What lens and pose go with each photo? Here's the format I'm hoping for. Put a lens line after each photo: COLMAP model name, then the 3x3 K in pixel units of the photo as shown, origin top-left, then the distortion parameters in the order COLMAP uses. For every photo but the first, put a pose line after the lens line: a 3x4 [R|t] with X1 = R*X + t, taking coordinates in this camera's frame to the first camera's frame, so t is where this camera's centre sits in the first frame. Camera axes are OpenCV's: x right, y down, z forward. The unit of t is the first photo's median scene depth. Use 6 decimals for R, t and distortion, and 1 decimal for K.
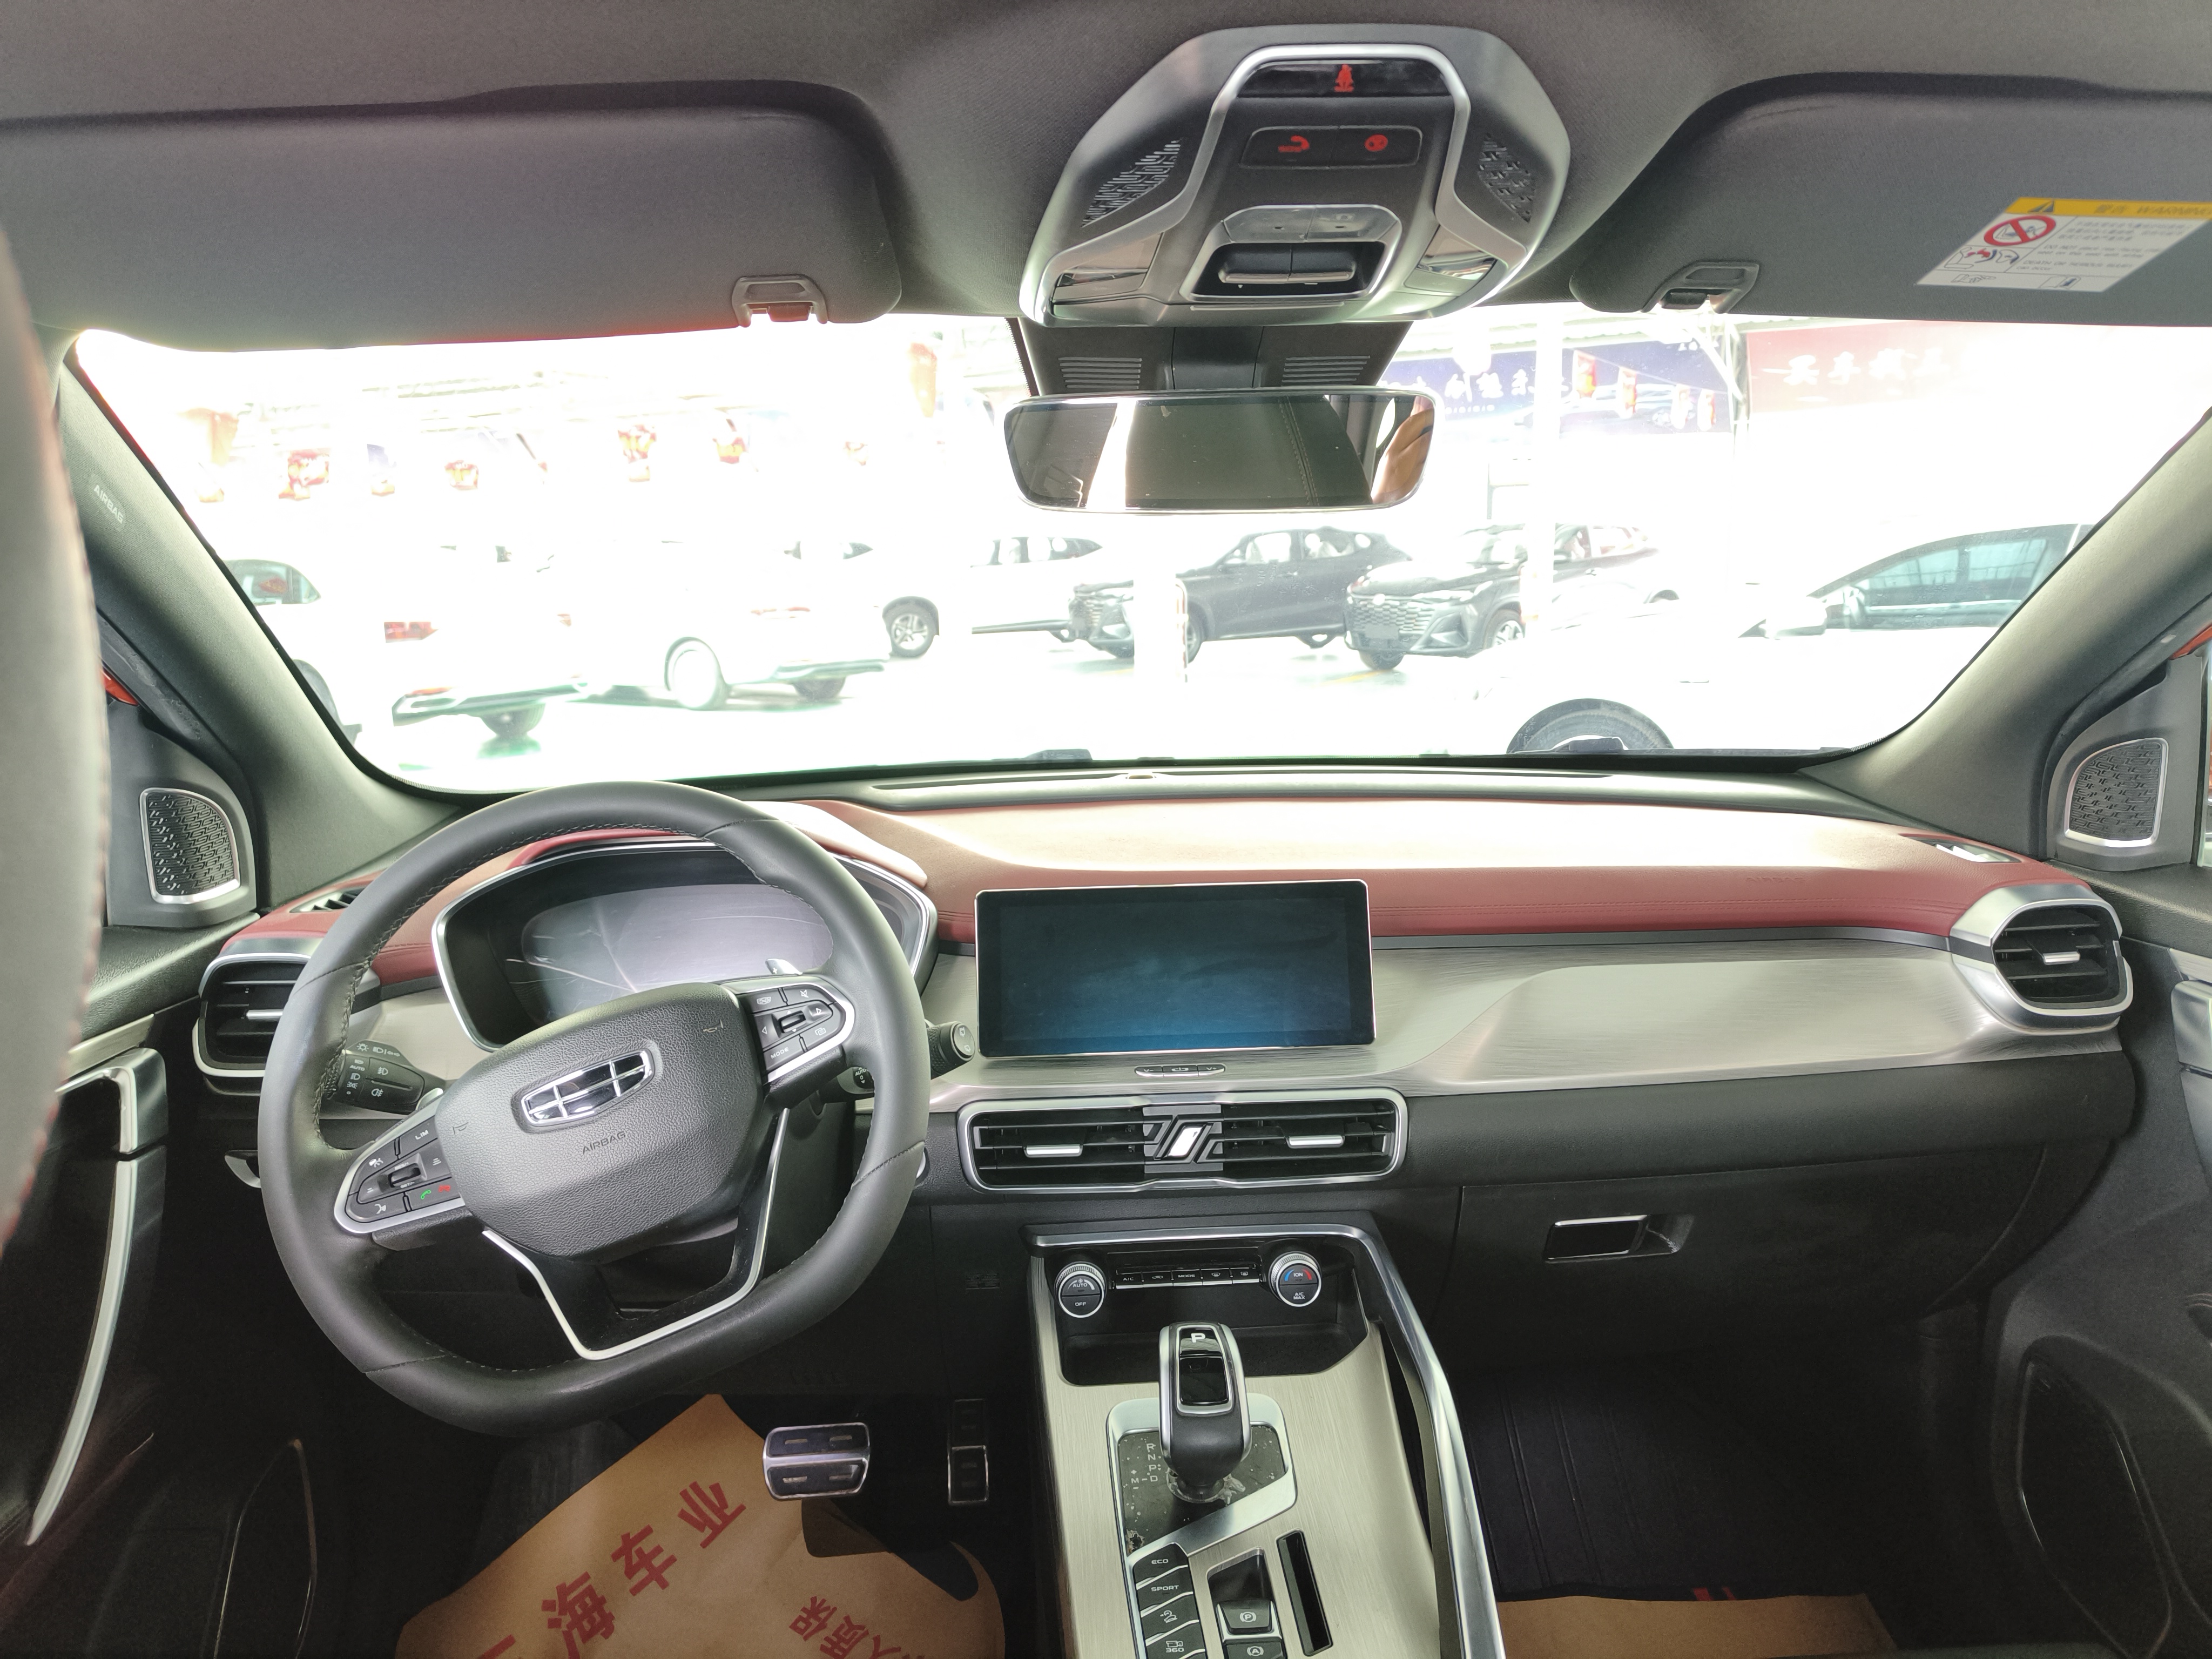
lens RADIAL K [[1514.8, 0, 1105.1], [0, 1514.8, 809.9], [0, 0, 1]] dist [0.050550, -0.066020]
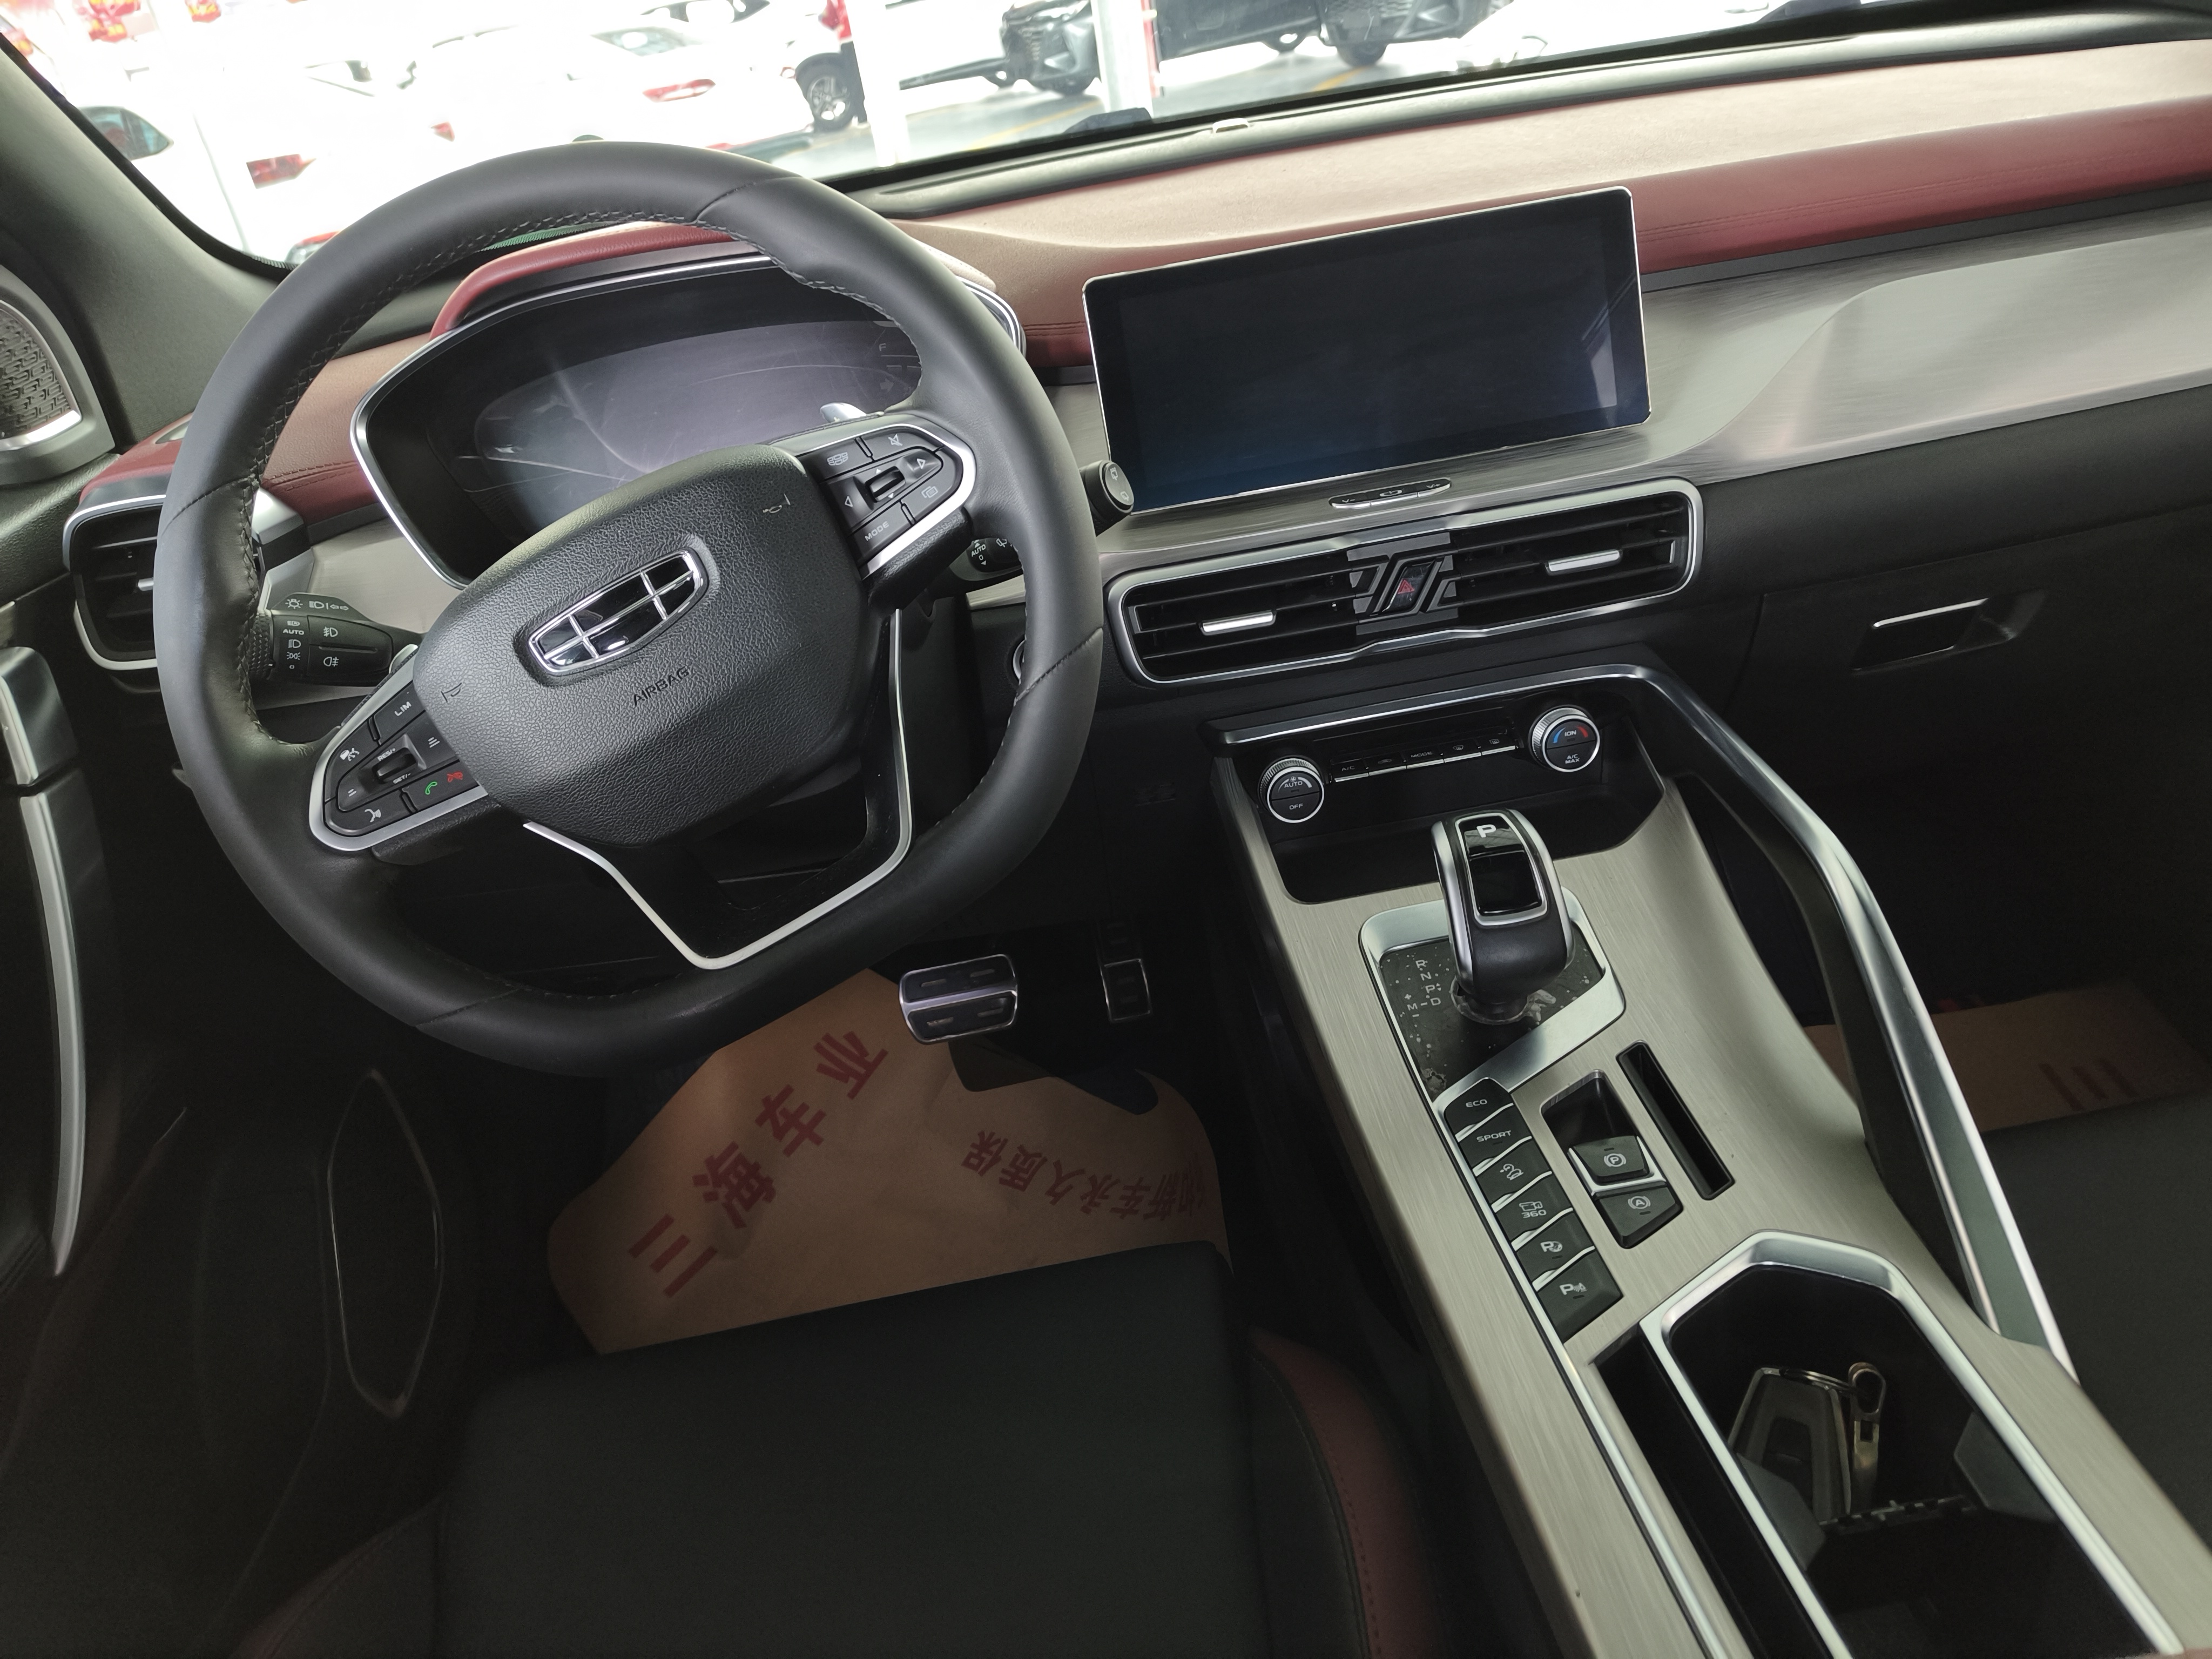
lens RADIAL K [[1522.2, 0, 1104.2], [0, 1522.2, 811.0], [0, 0, 1]] dist [0.051992, -0.070559]
pose [[0.991028, -0.131956, -0.021261, -0.094870], [0.131675, 0.936600, 0.324718, 0.056168], [-0.022935, -0.324604, 0.945572, 0.248647]]
